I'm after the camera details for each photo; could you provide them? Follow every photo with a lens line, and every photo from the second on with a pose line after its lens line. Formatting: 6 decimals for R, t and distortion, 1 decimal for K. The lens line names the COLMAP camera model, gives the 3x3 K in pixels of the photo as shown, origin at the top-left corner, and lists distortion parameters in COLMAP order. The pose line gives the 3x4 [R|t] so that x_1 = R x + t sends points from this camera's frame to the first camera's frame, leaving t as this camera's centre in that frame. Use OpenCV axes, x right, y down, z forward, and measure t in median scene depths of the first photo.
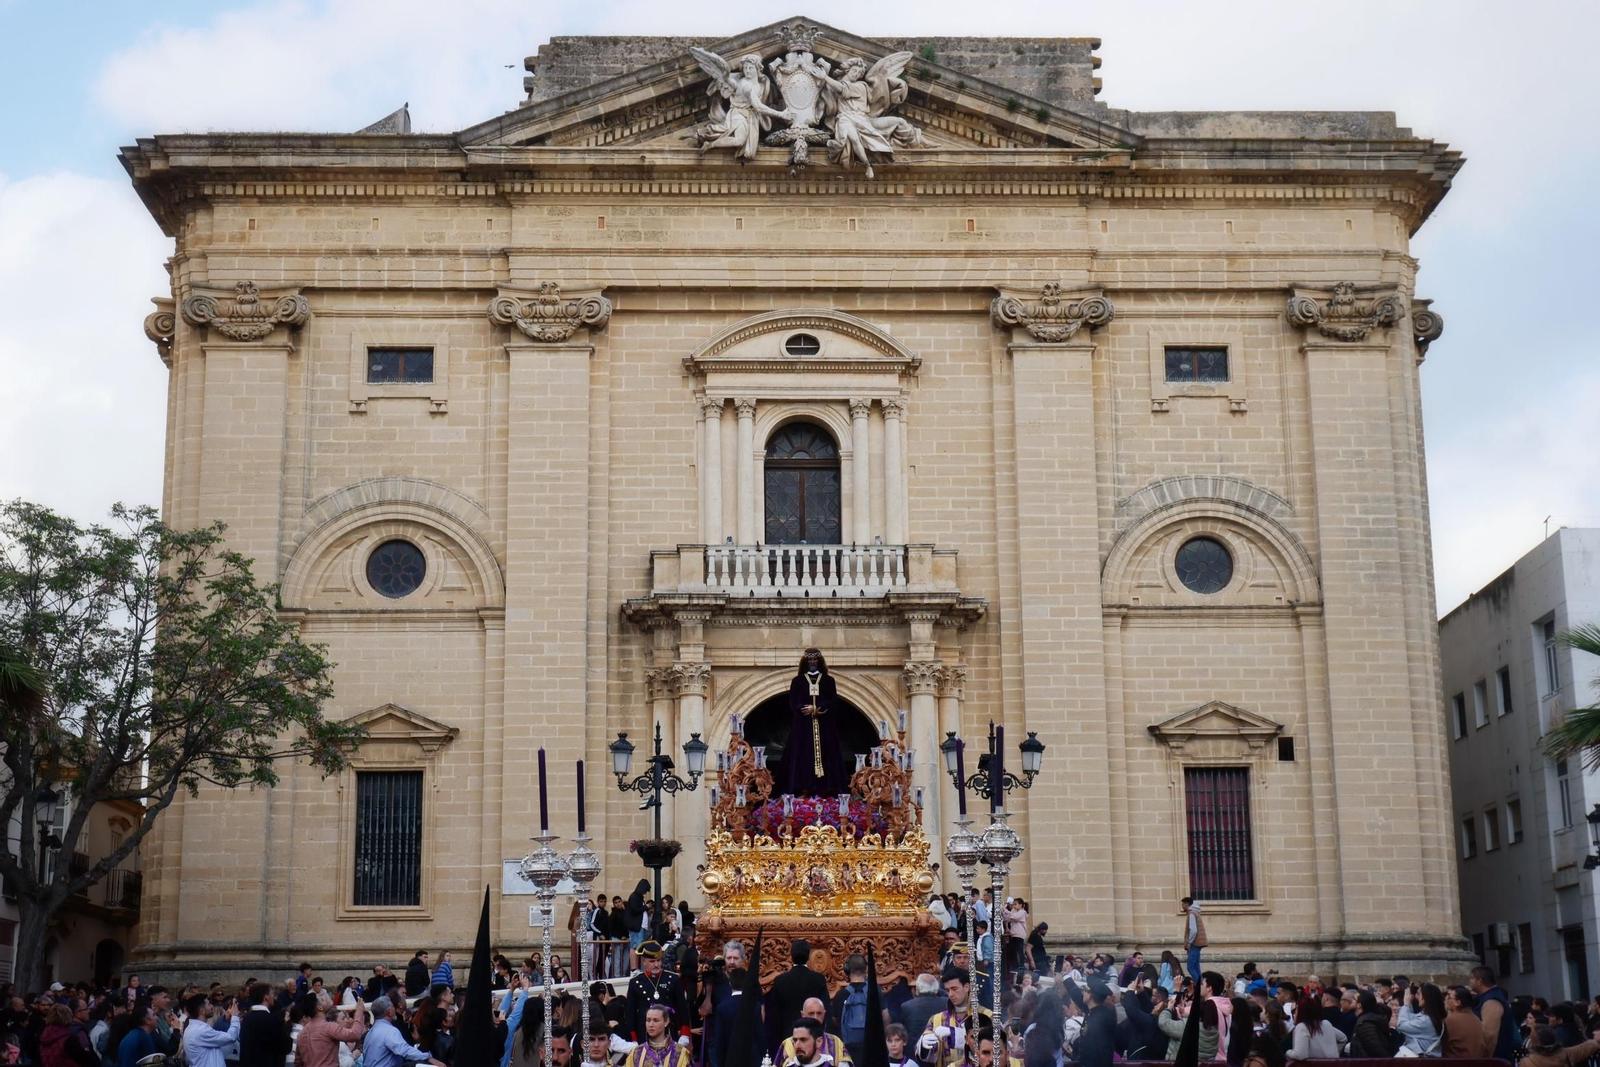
lens RADIAL K [[2291.3, 0, 800.0], [0, 2291.3, 533.5], [0, 0, 1]] dist [0.004313, 0.018496]
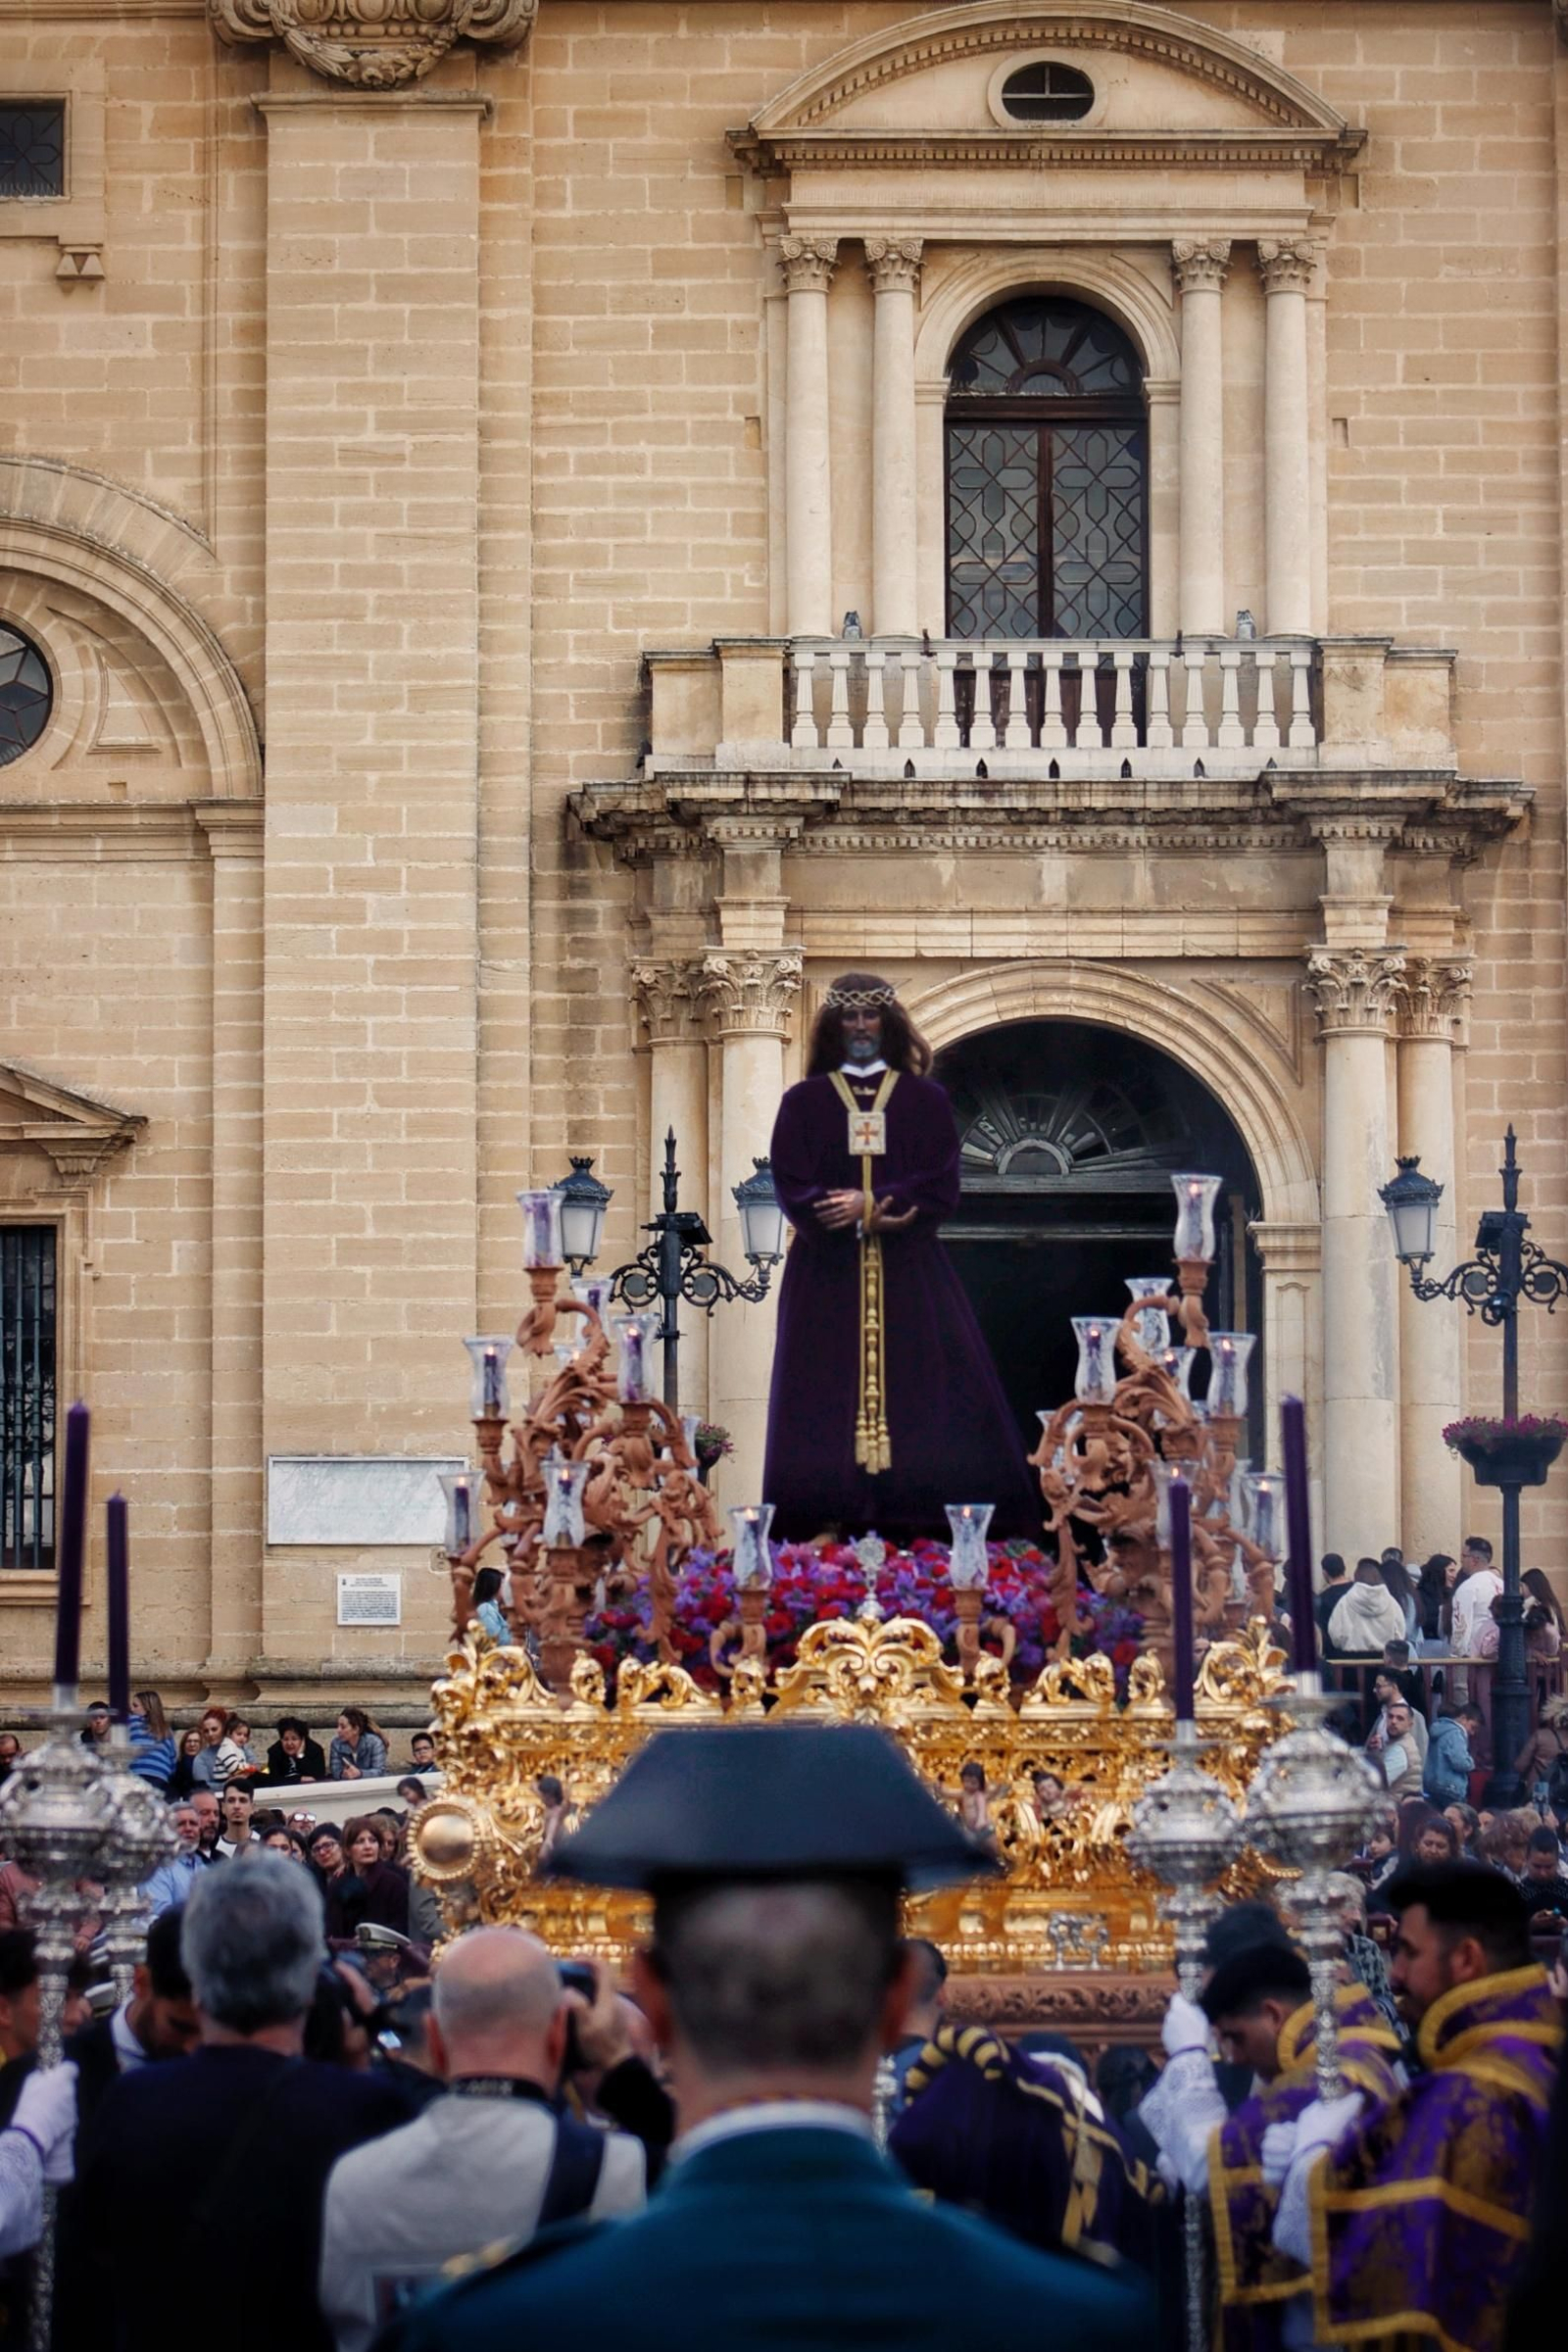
lens RADIAL K [[8378.8, 0, 784.0], [0, 8378.8, 1176.0], [0, 0, 1]] dist [-0.047189, -0.874364]
pose [[0.999191, 0.004889, -0.039922, 0.013921], [0.000066, 0.992385, 0.123175, -0.077539], [0.040220, -0.123078, 0.991582, -0.387267]]
